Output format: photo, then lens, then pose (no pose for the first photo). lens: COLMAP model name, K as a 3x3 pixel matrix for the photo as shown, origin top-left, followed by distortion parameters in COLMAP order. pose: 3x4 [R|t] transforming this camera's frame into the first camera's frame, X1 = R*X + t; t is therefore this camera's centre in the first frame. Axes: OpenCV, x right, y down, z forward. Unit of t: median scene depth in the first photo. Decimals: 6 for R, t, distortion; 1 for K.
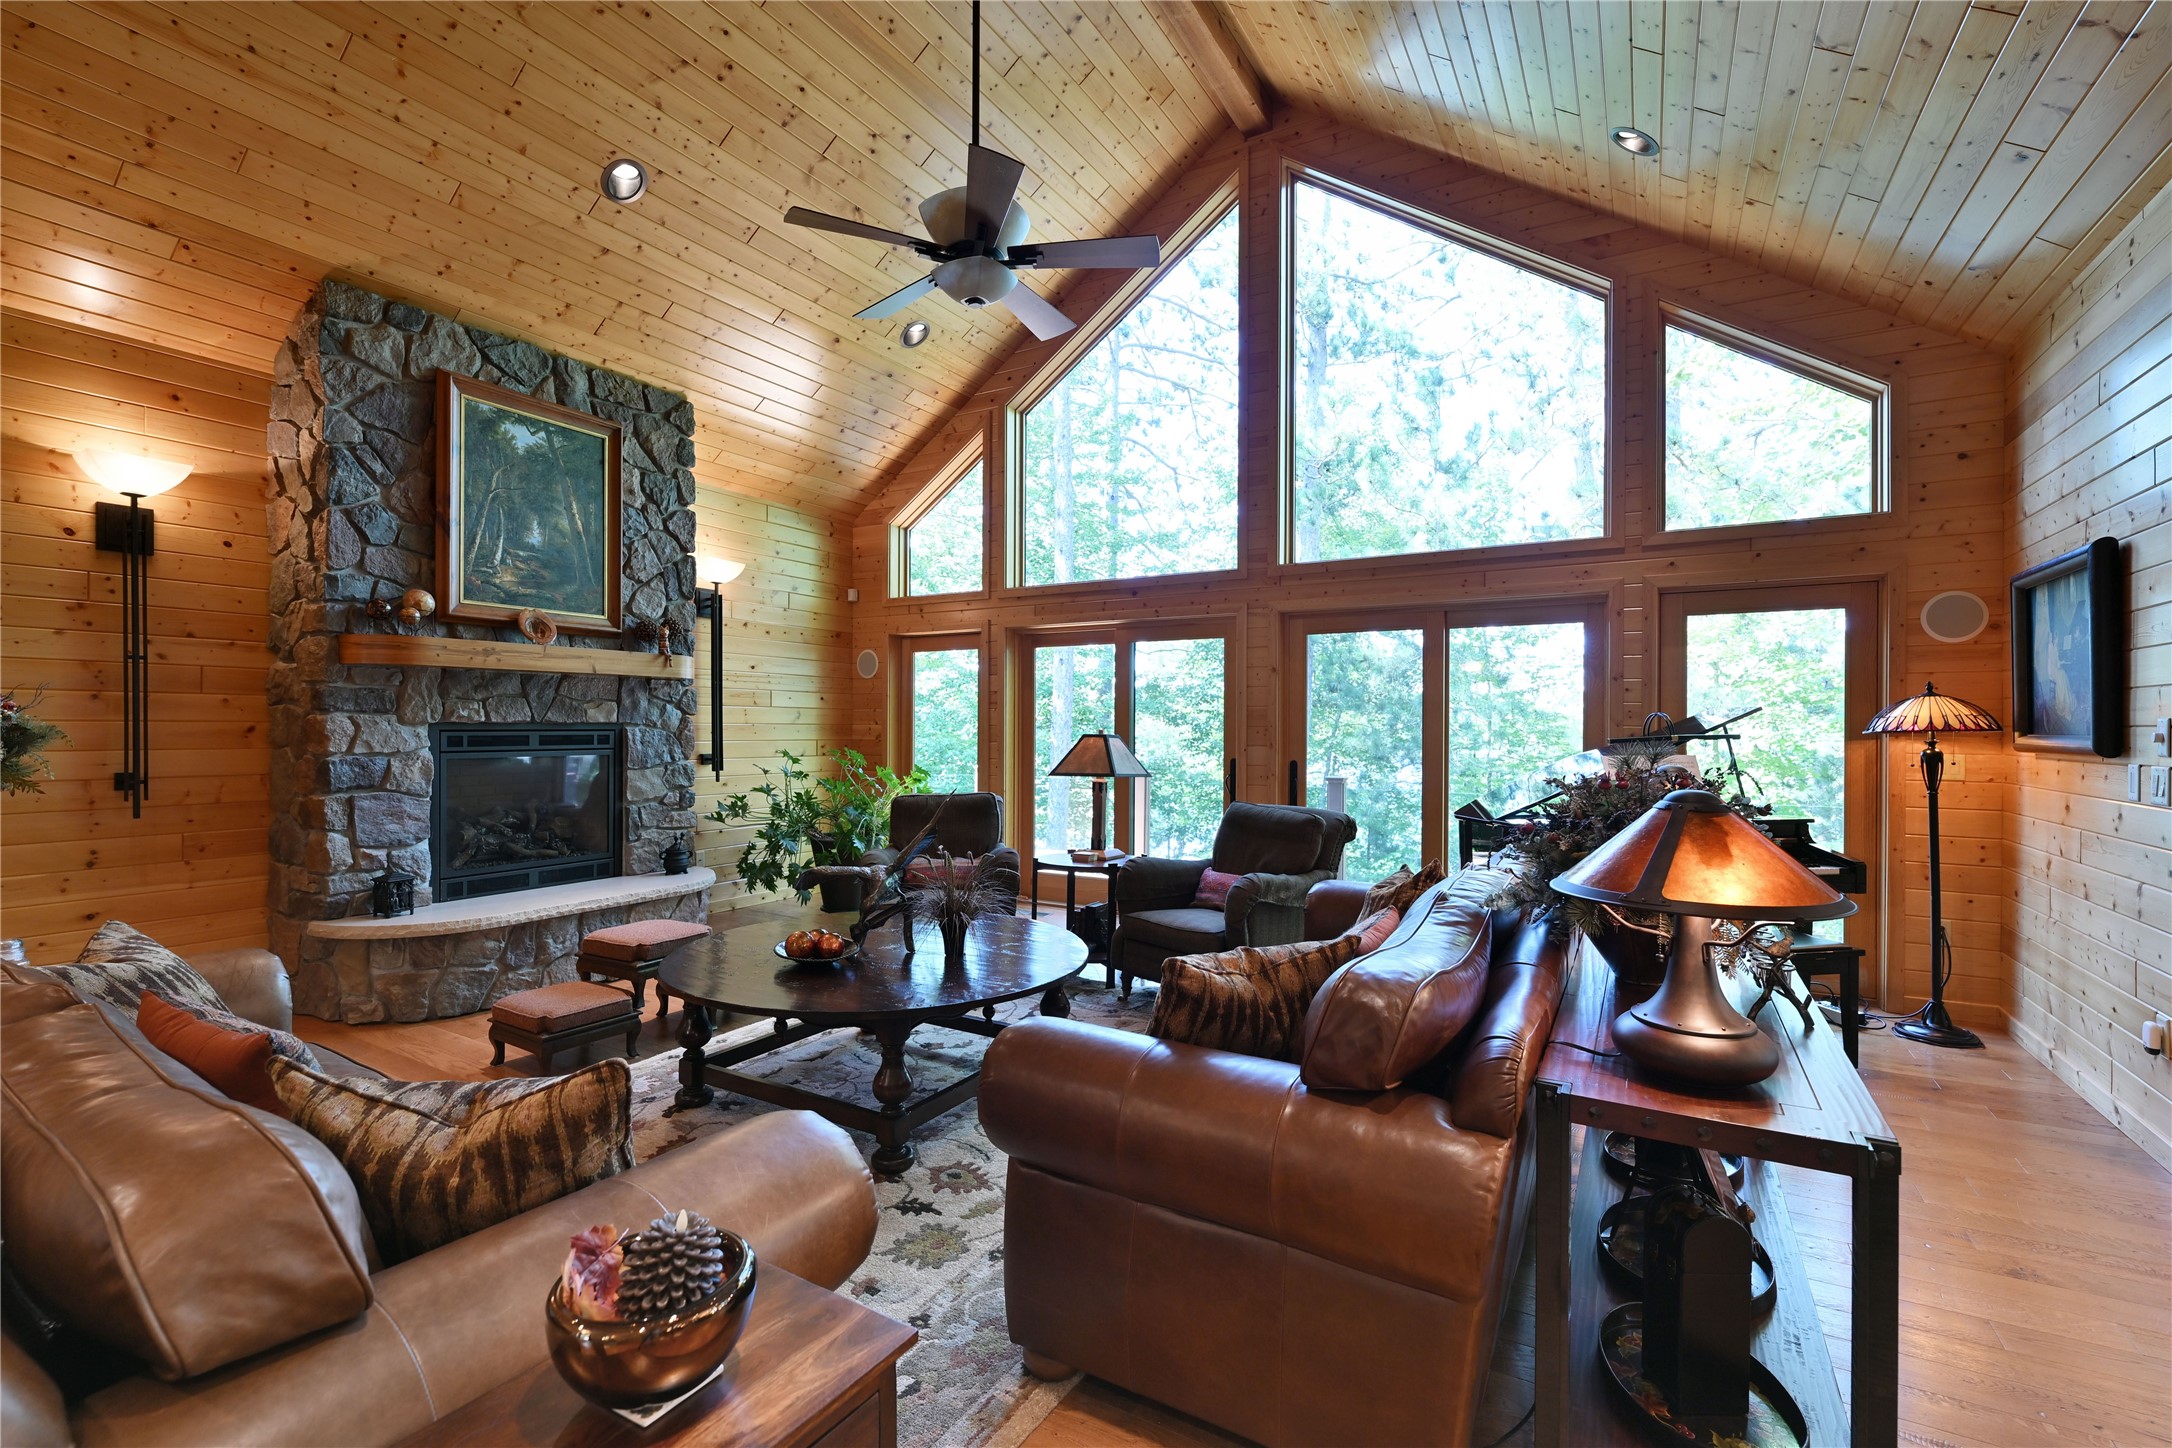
lens RADIAL K [[955.3, 0, 1075.0], [0, 955.3, 726.1], [0, 0, 1]] dist [0.004811, -0.000770]
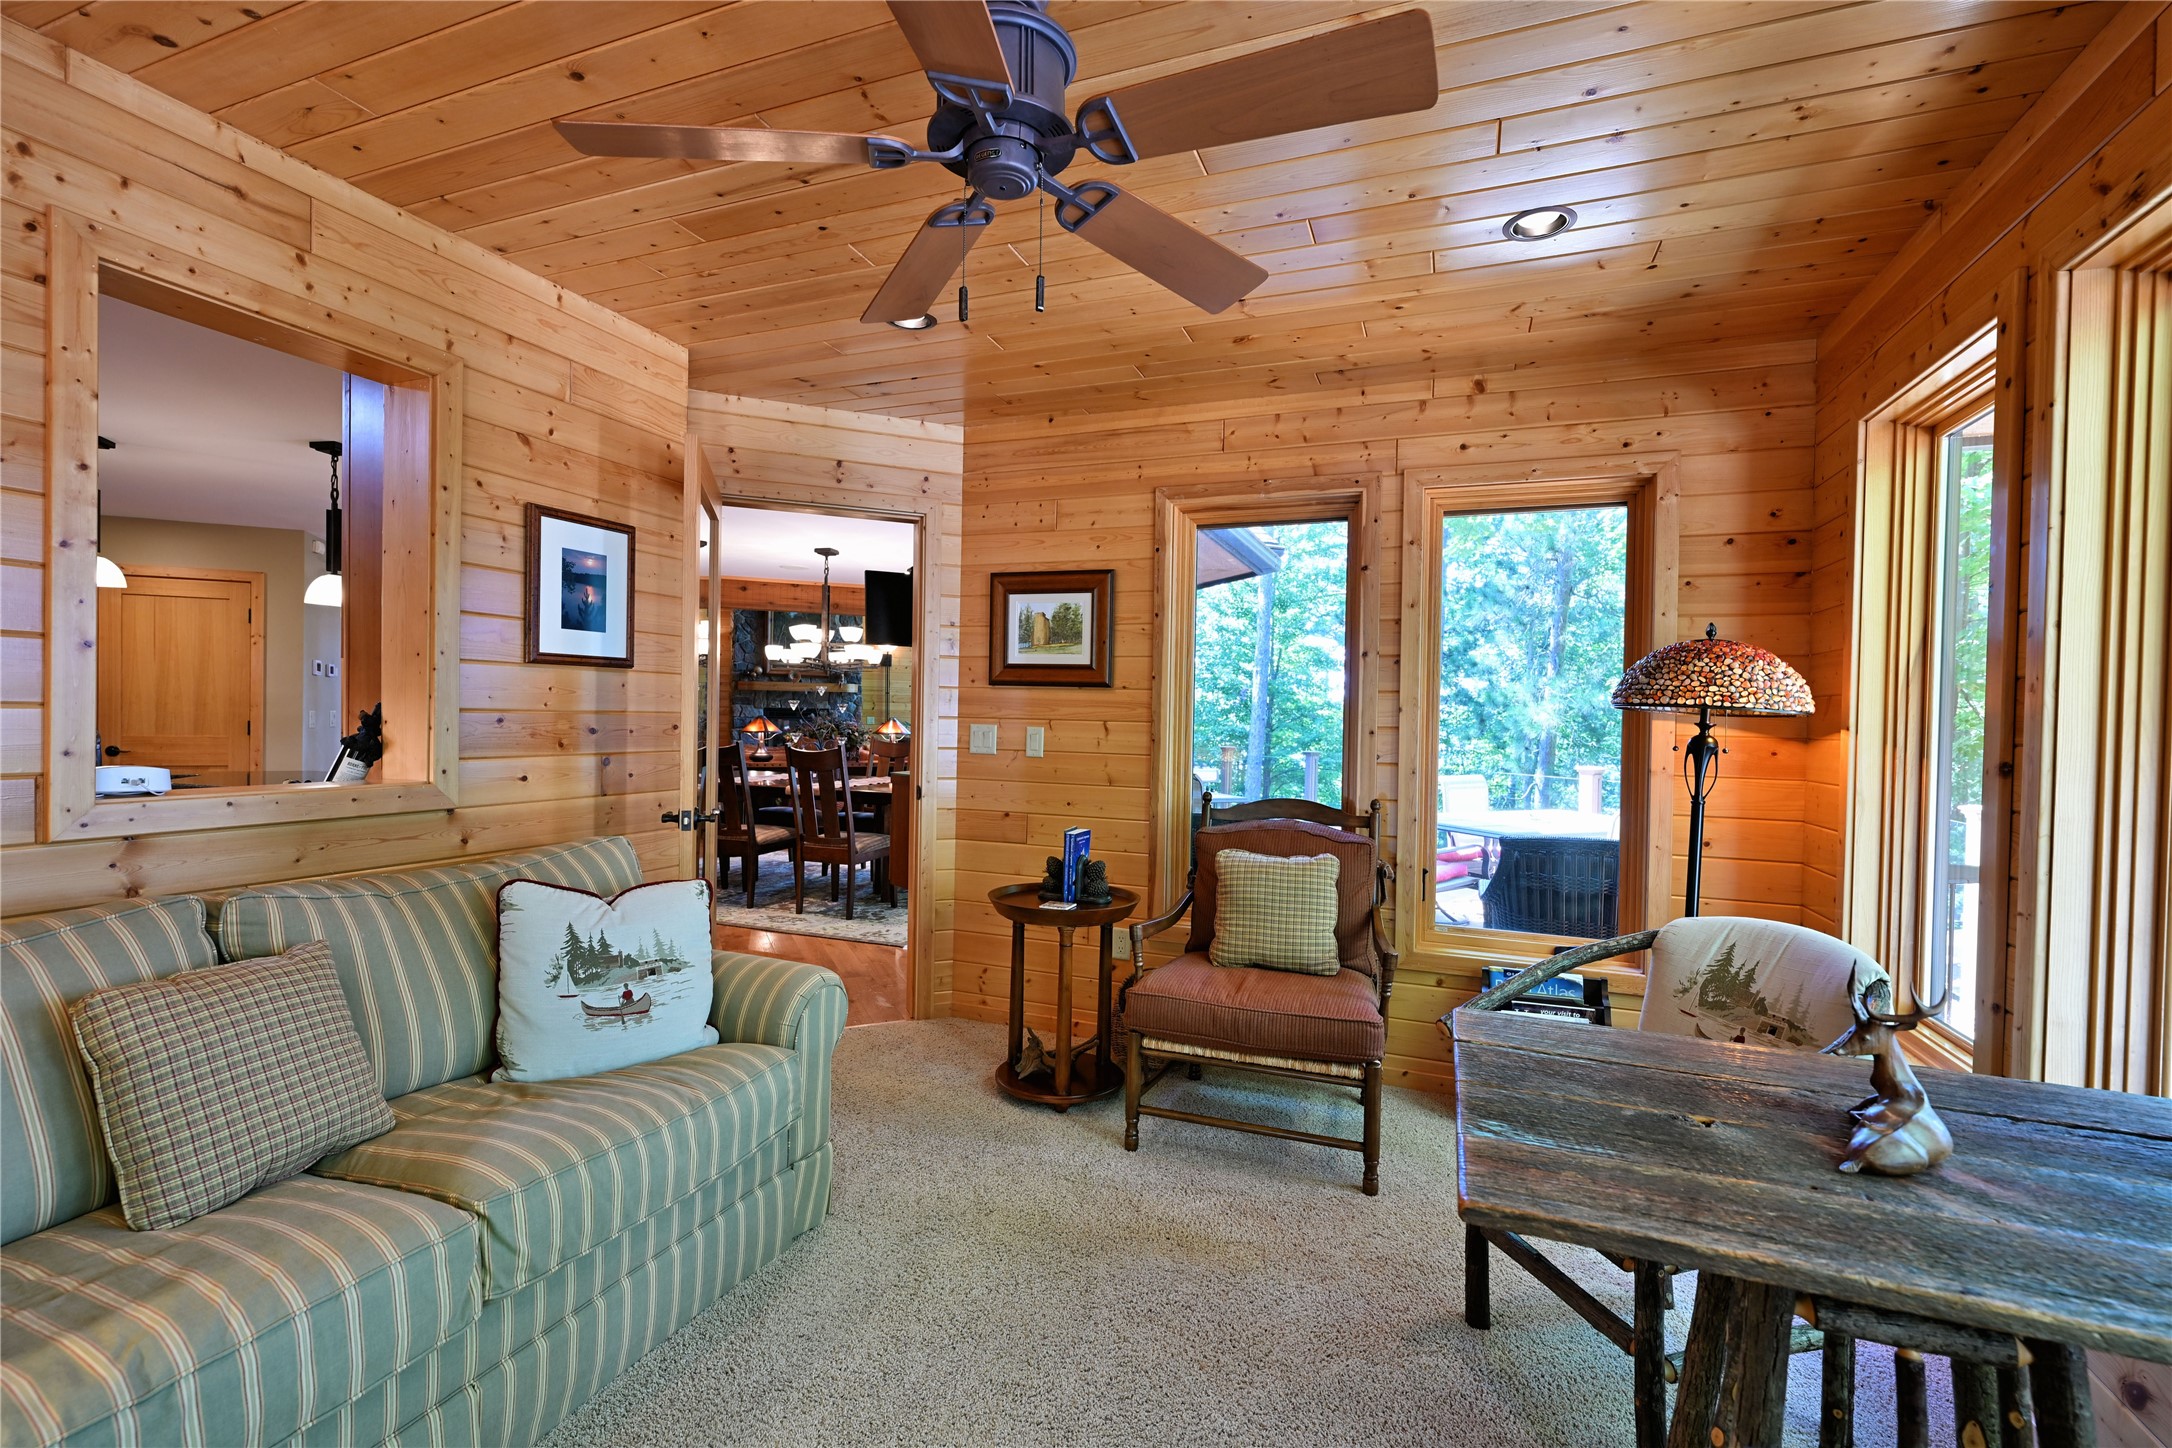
lens RADIAL K [[955.3, 0, 1082.8], [0, 955.3, 732.7], [0, 0, 1]] dist [0.004811, -0.000770]
pose [[0.822351, 0.016007, -0.568756, 1.829133], [-0.011759, 0.999869, 0.011139, 0.028182], [0.568859, -0.002472, 0.822431, -0.912665]]
